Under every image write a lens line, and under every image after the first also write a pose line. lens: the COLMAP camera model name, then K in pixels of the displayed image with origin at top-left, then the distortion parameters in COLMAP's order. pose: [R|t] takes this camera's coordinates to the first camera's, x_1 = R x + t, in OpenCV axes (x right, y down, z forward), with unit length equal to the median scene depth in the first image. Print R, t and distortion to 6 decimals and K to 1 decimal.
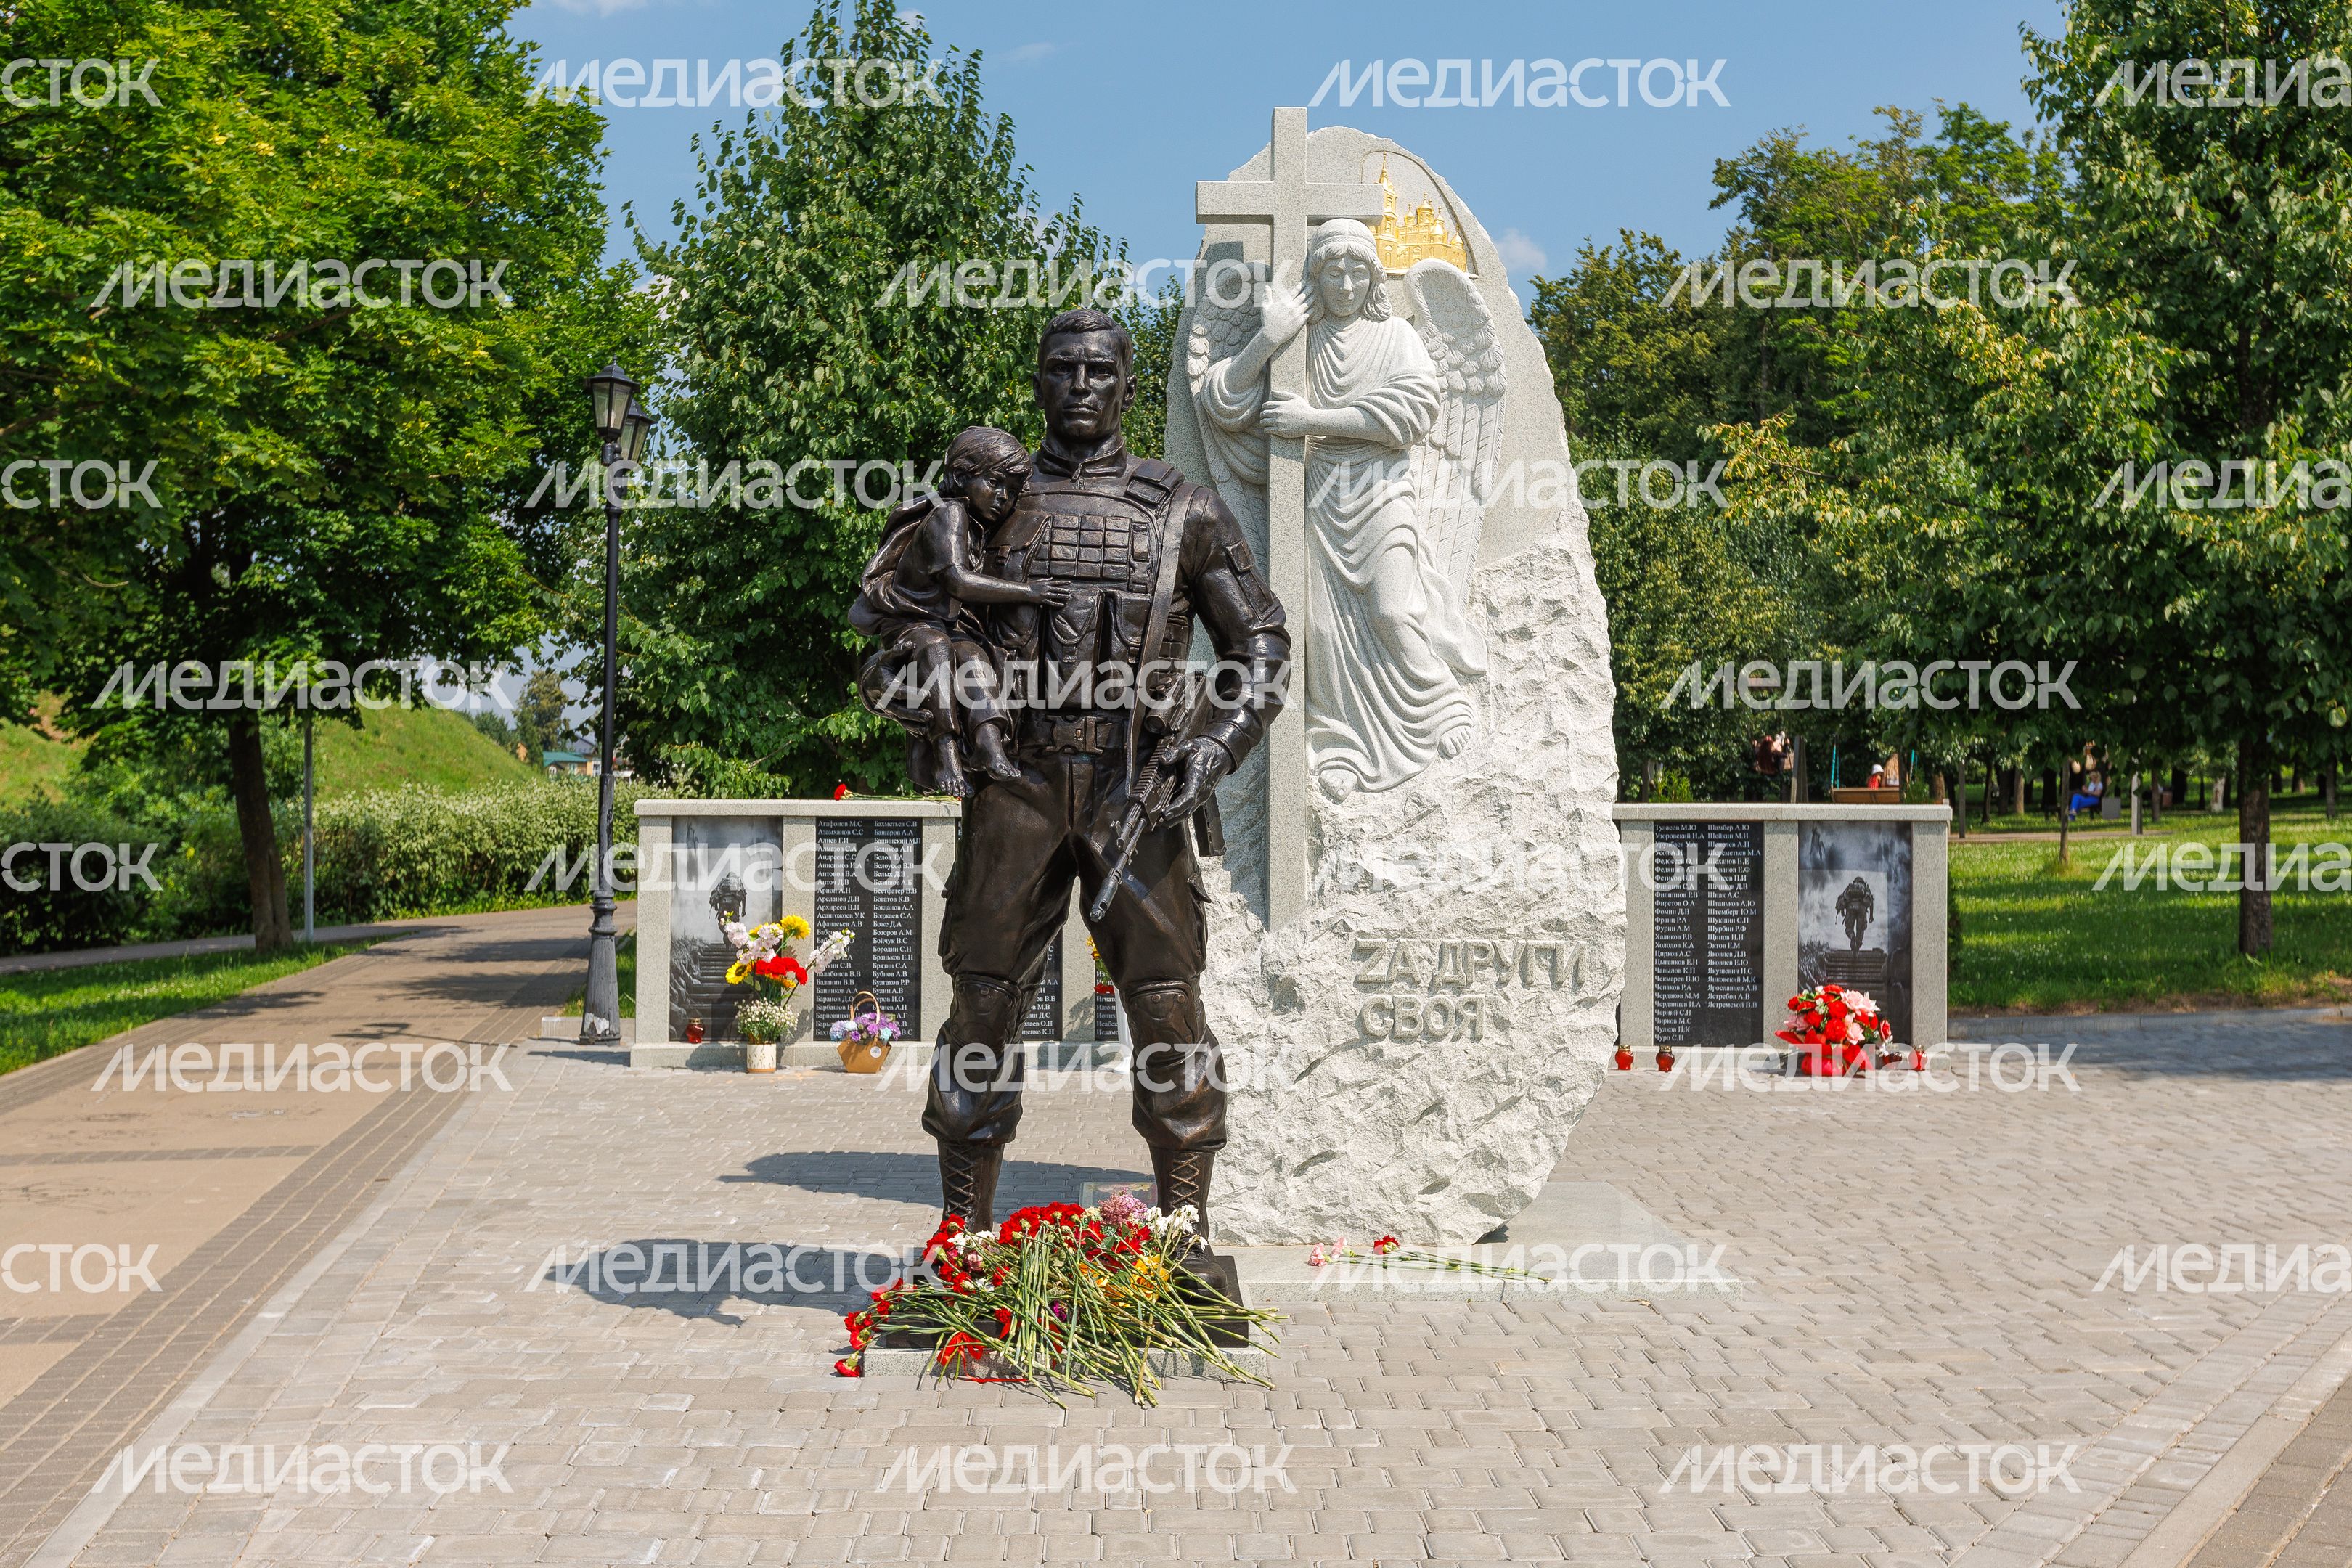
lens RADIAL K [[2621.5, 0, 1181.0], [0, 2621.5, 945.6], [0, 0, 1]] dist [0.007203, 0.031579]
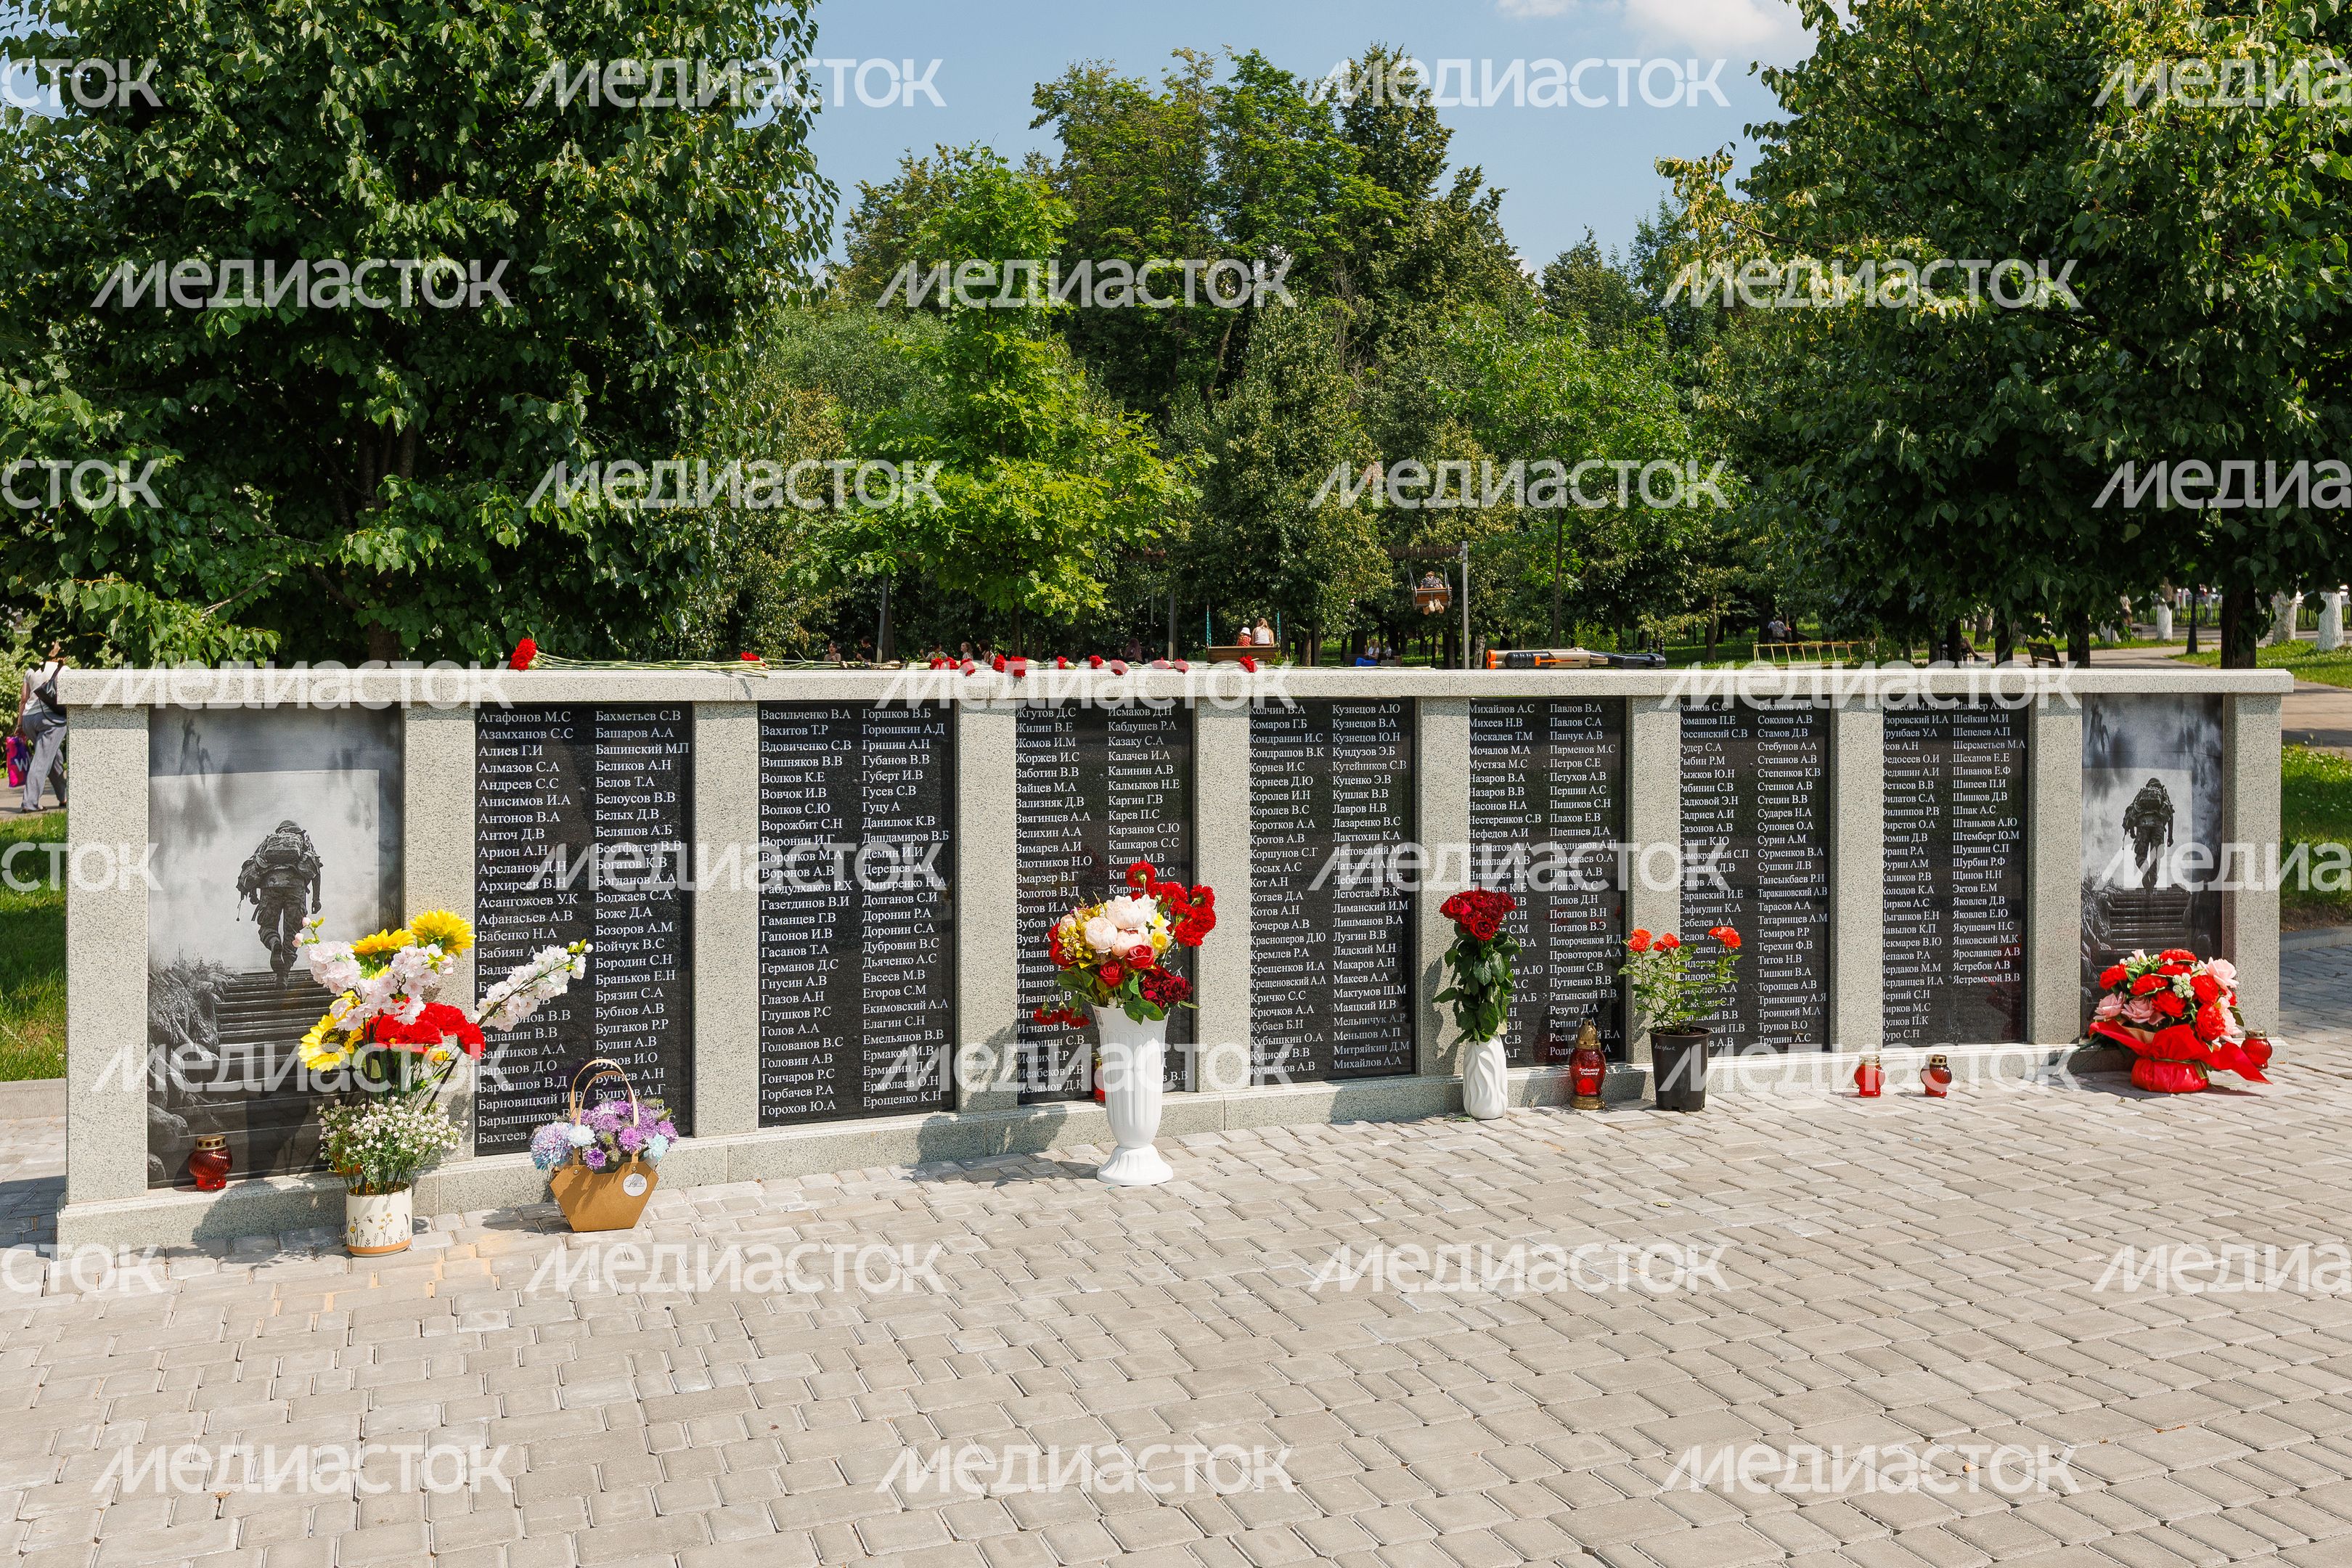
lens RADIAL K [[2047.9, 0, 1221.2], [0, 2047.9, 774.0], [0, 0, 1]] dist [0.015976, -0.001939]
pose [[0.932283, -0.023590, 0.360960, -0.148620], [0.023894, 0.999708, 0.003620, -0.034461], [-0.360940, 0.005250, 0.932574, 0.593116]]
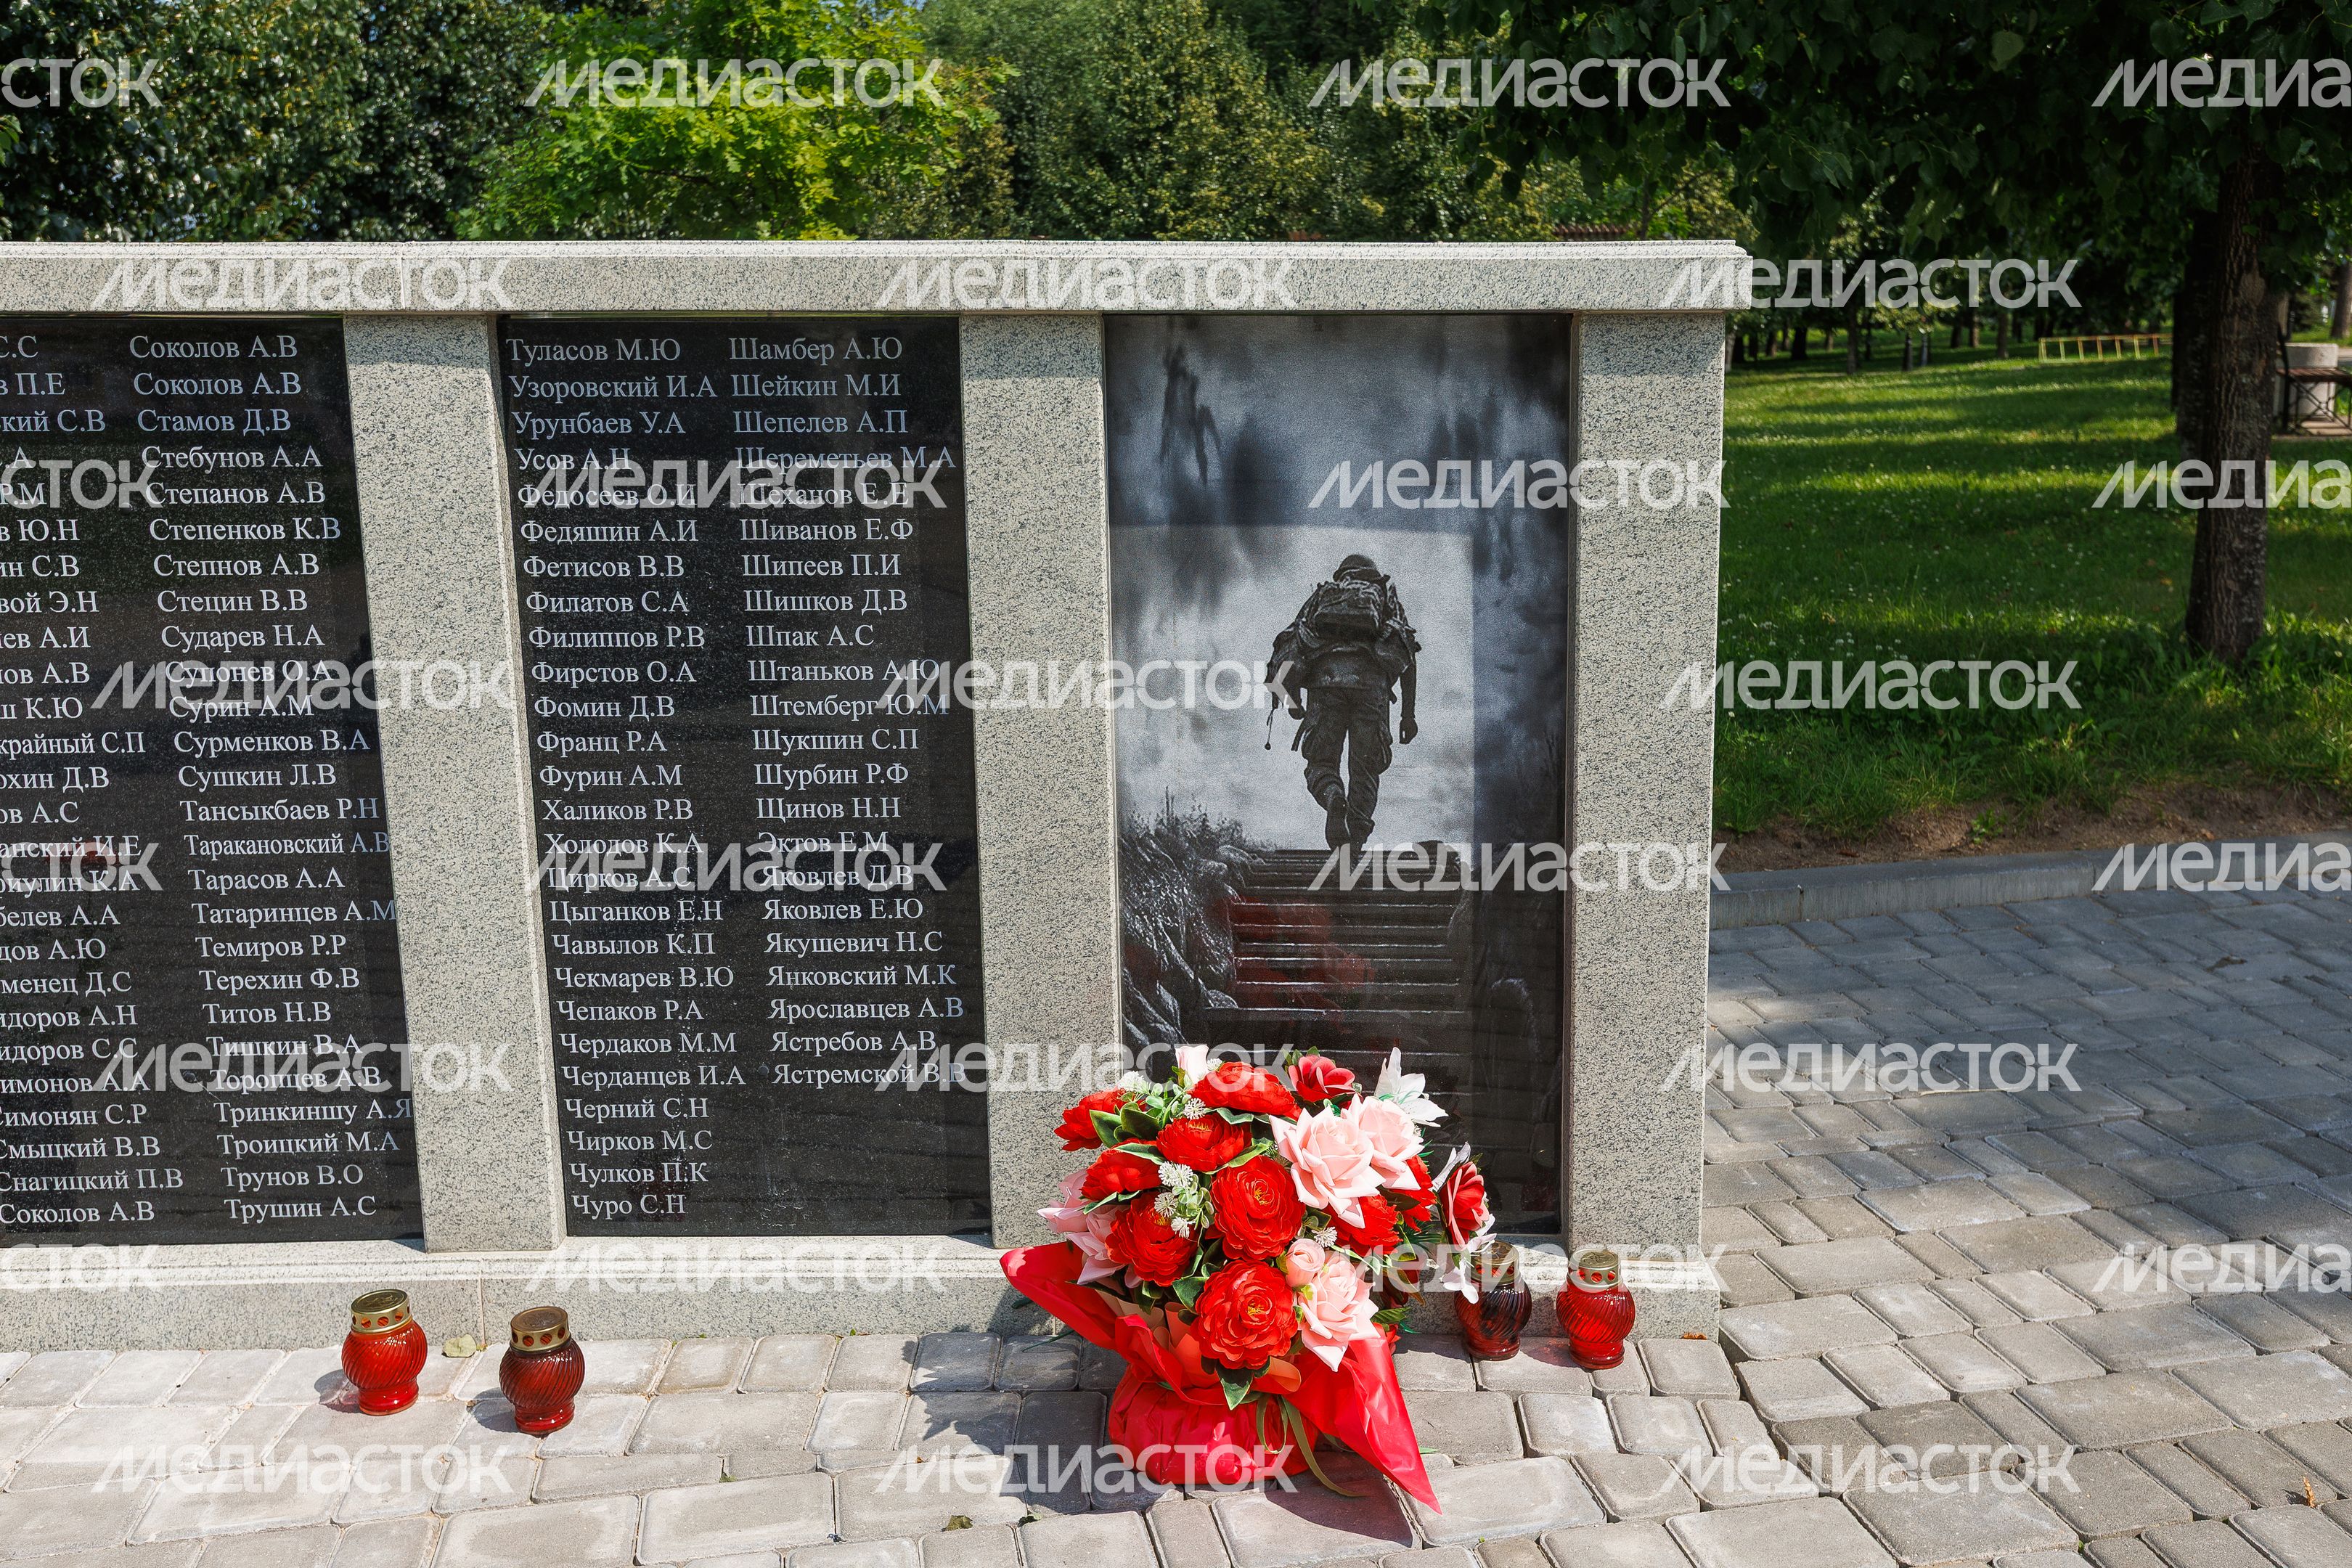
lens RADIAL K [[2047.9, 0, 1221.2], [0, 2047.9, 774.0], [0, 0, 1]] dist [0.015976, -0.001939]
pose [[0.986570, -0.036828, 0.159133, 0.212995], [0.014527, 0.990173, 0.139091, -0.032346], [-0.162691, -0.134911, 0.977410, 0.806513]]
